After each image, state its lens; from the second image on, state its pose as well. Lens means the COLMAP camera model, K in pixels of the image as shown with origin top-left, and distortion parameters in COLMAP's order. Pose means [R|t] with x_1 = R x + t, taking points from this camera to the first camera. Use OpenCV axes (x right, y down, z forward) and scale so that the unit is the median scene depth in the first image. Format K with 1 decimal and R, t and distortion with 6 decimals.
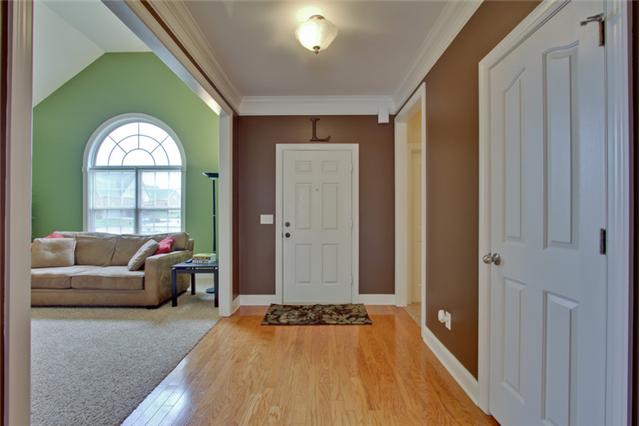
lens RADIAL K [[295.9, 0, 320.0], [0, 295.9, 213.0], [0, 0, 1]] dist [-0.007990, -0.000507]
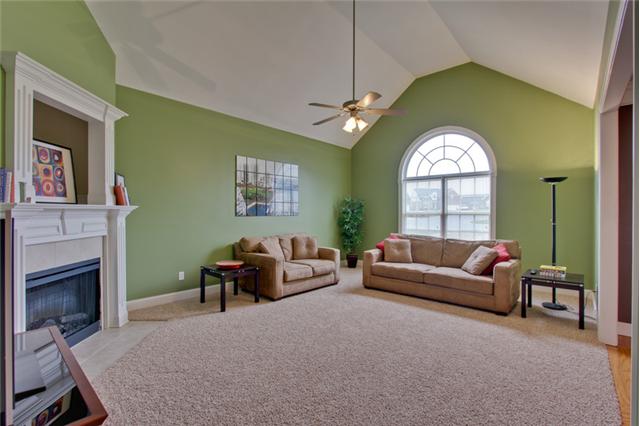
lens RADIAL K [[295.9, 0, 320.0], [0, 295.9, 213.0], [0, 0, 1]] dist [-0.007990, -0.000507]
pose [[0.744581, 0.002122, -0.667529, -0.234374], [0.002526, 0.999979, 0.005996, -0.026188], [0.667527, -0.006151, 0.744560, -0.122616]]
